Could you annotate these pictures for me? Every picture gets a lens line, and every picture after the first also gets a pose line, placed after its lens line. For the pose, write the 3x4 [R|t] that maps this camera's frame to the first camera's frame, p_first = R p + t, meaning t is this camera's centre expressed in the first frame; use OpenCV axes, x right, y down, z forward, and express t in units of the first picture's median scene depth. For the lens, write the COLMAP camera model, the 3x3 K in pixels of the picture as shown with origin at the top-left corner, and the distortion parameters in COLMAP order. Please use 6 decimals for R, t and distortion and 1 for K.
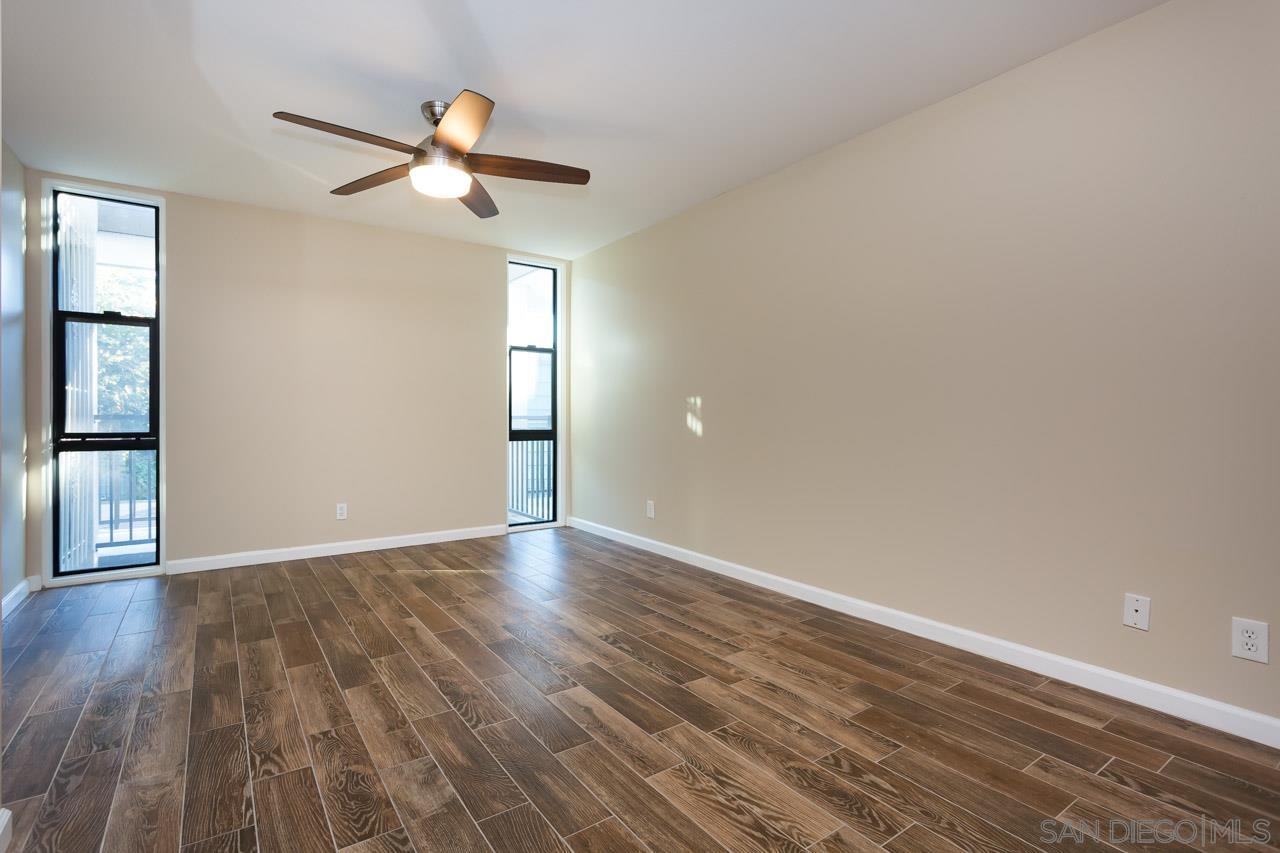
lens RADIAL K [[601.5, 0, 631.8], [0, 601.5, 423.2], [0, 0, 1]] dist [-0.001736, 0.002188]
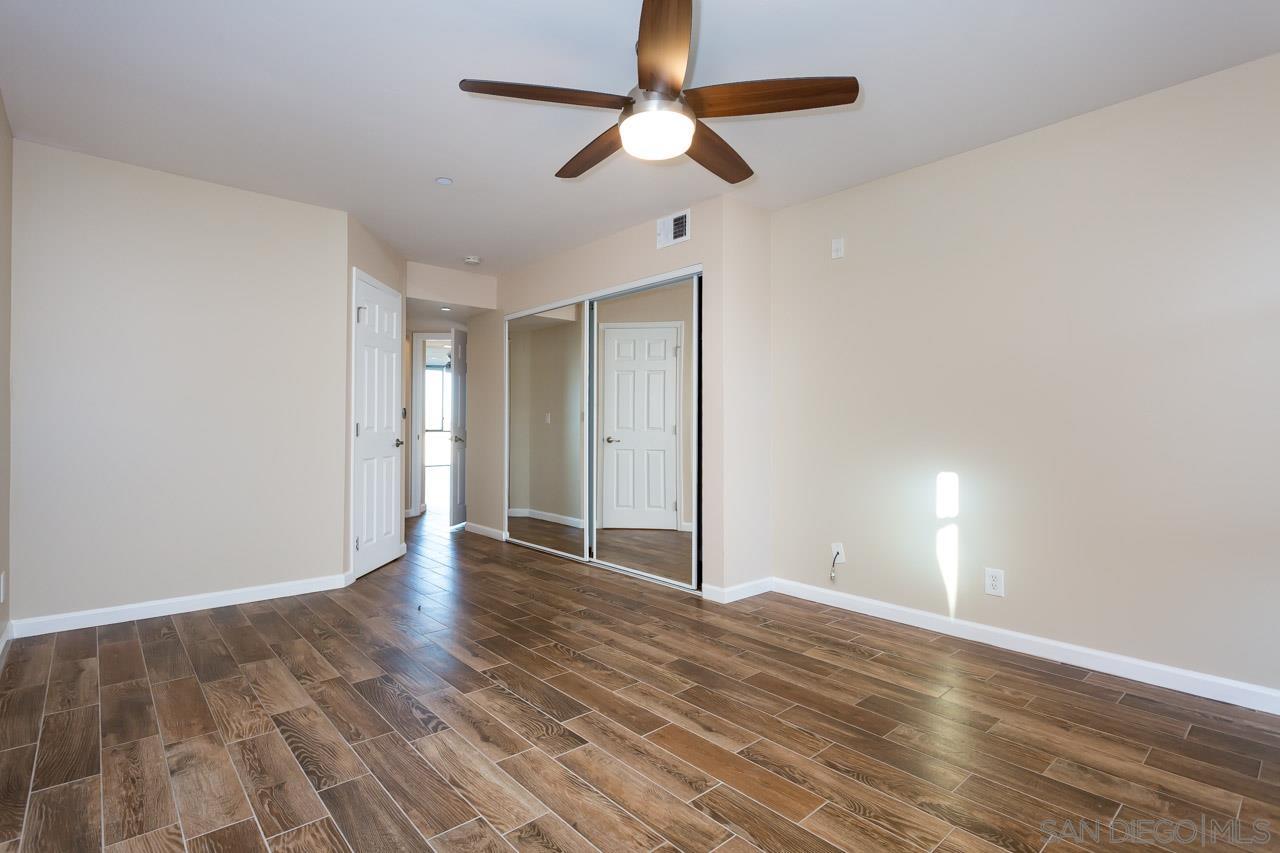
lens RADIAL K [[601.5, 0, 631.8], [0, 601.5, 423.2], [0, 0, 1]] dist [-0.001736, 0.002188]
pose [[-0.993490, -0.005069, -0.113806, -0.212064], [-0.005861, 0.999961, 0.006626, -0.033058], [0.113767, 0.007250, -0.993481, 1.906282]]
